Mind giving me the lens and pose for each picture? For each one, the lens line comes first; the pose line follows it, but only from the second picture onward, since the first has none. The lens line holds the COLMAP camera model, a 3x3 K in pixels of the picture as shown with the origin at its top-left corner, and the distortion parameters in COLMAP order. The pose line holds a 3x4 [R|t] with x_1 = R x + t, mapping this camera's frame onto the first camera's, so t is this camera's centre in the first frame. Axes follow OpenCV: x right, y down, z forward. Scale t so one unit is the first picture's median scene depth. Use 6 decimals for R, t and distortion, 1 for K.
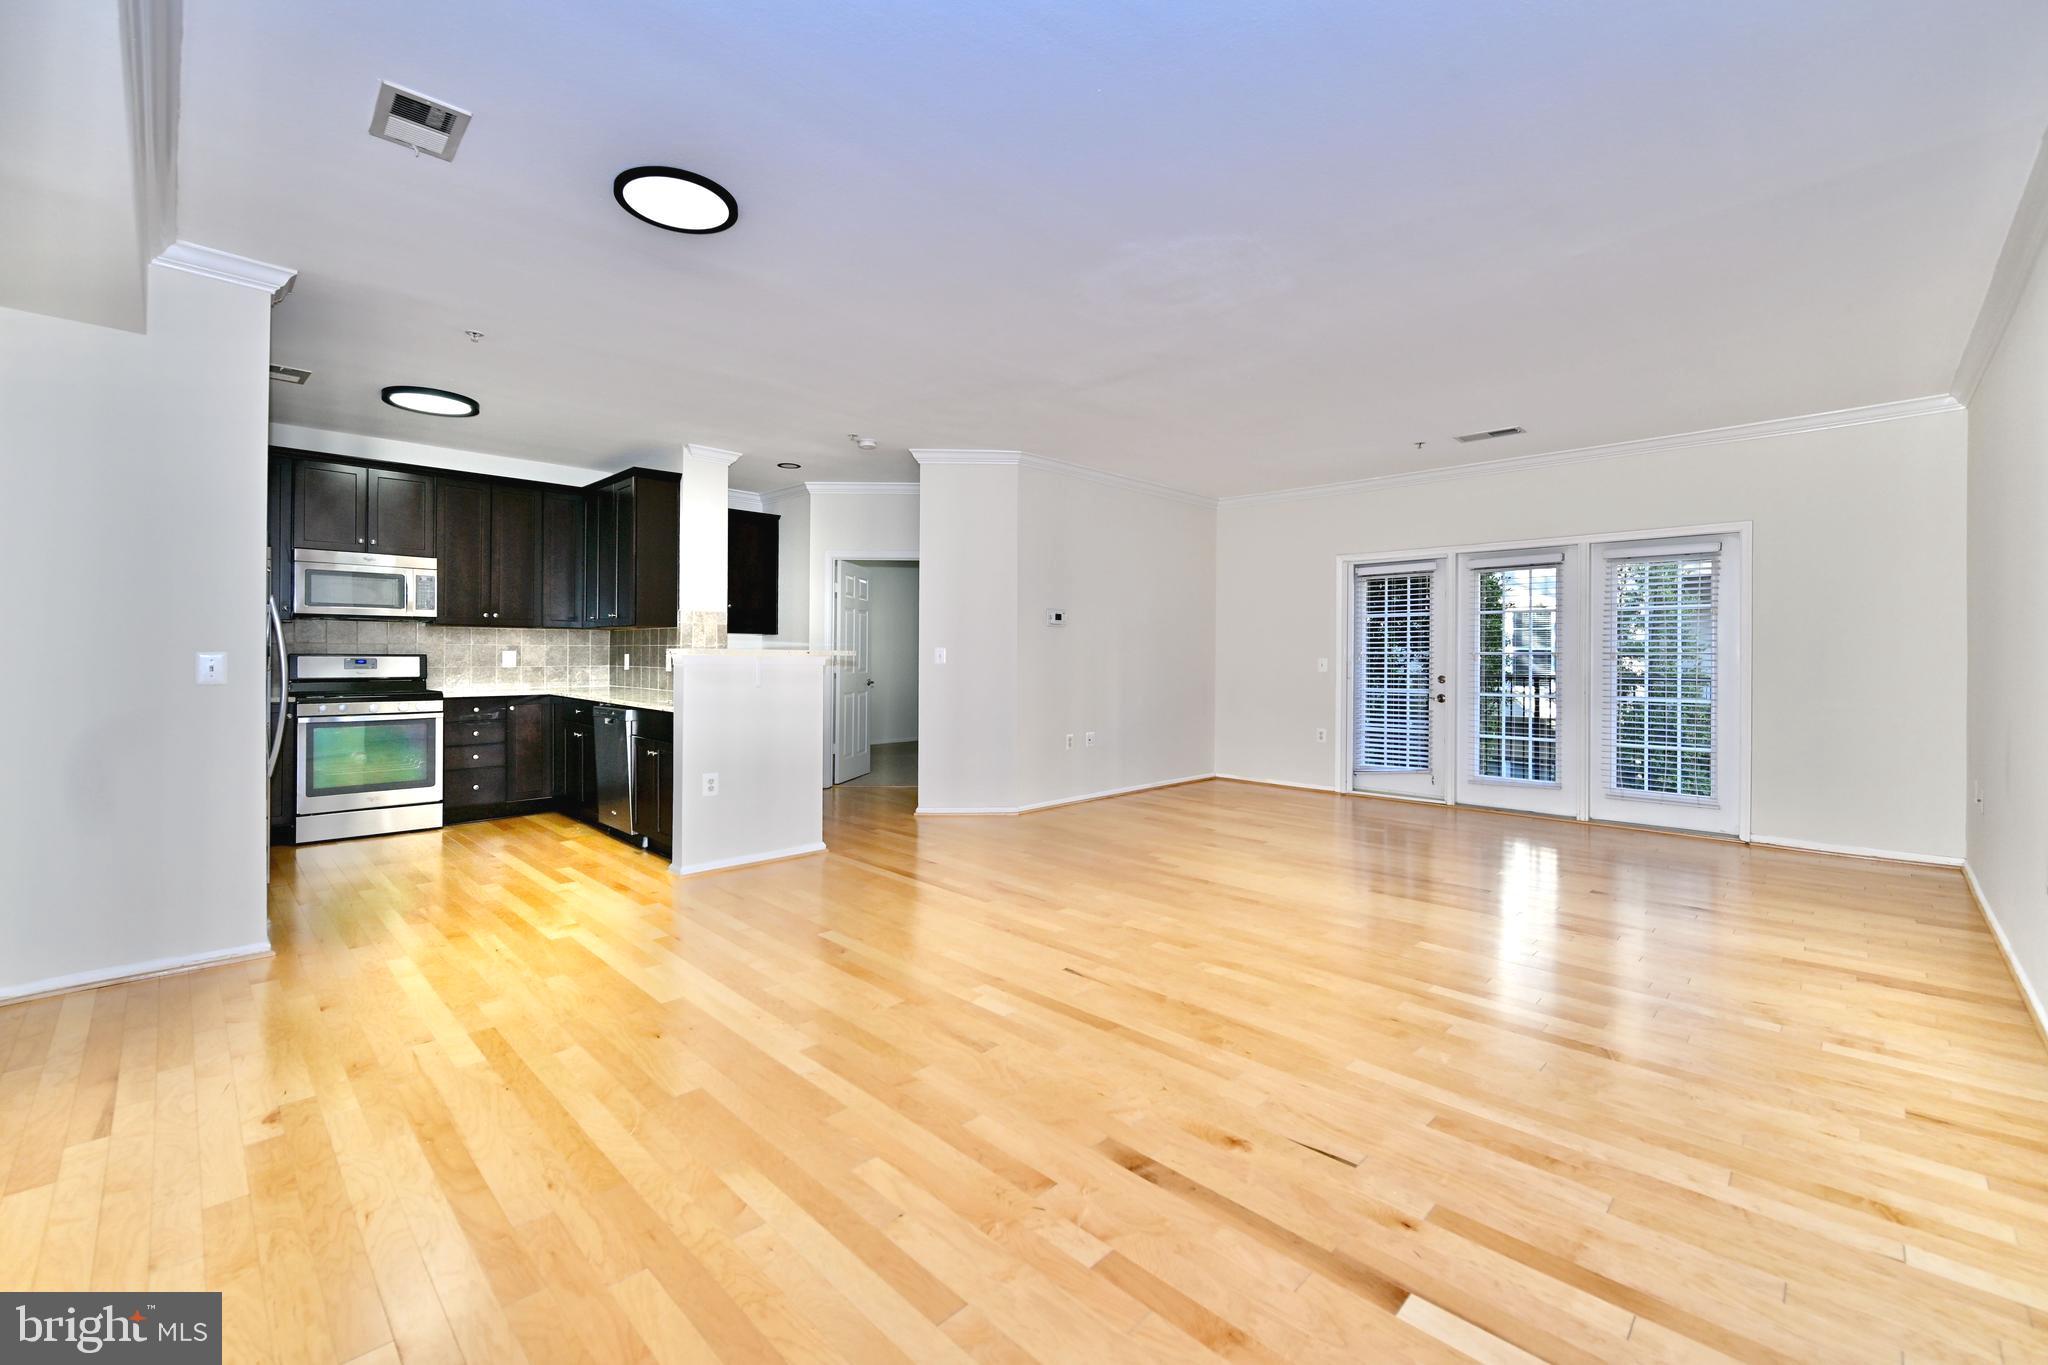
lens RADIAL K [[844.2, 0, 1024.0], [0, 844.2, 682.5], [0, 0, 1]] dist [0.000399, -0.000162]
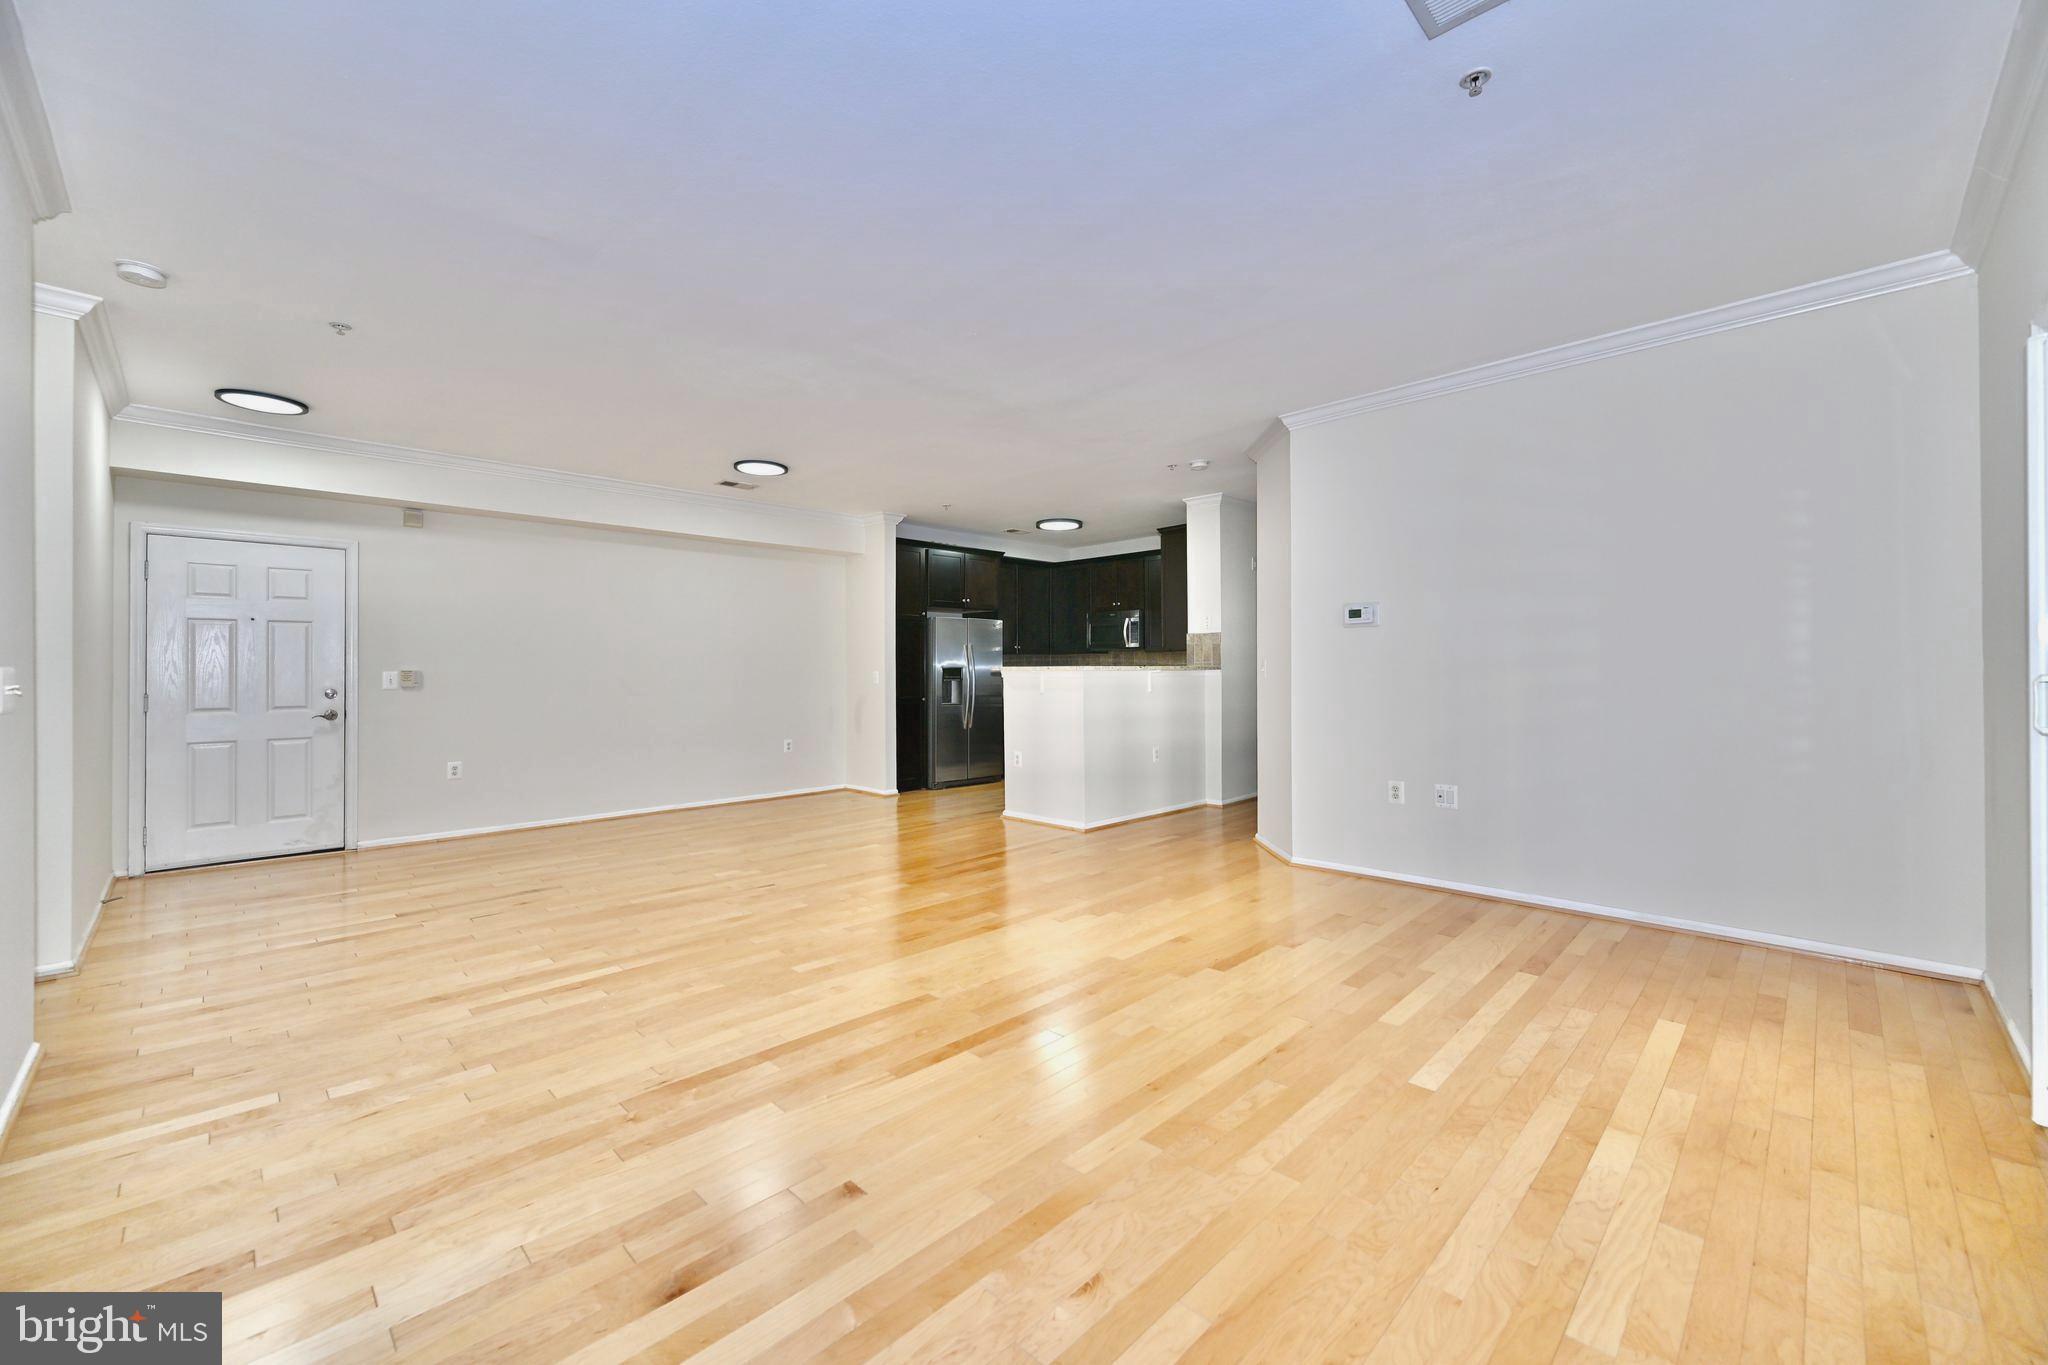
lens RADIAL K [[805.2, 0, 1024.0], [0, 805.2, 682.5], [0, 0, 1]] dist [0.013819, 0.000093]
pose [[-0.002413, 0.008032, -0.999965, 0.837103], [-0.026874, 0.999606, 0.008094, -0.019646], [0.999636, 0.026892, -0.002196, 0.824335]]
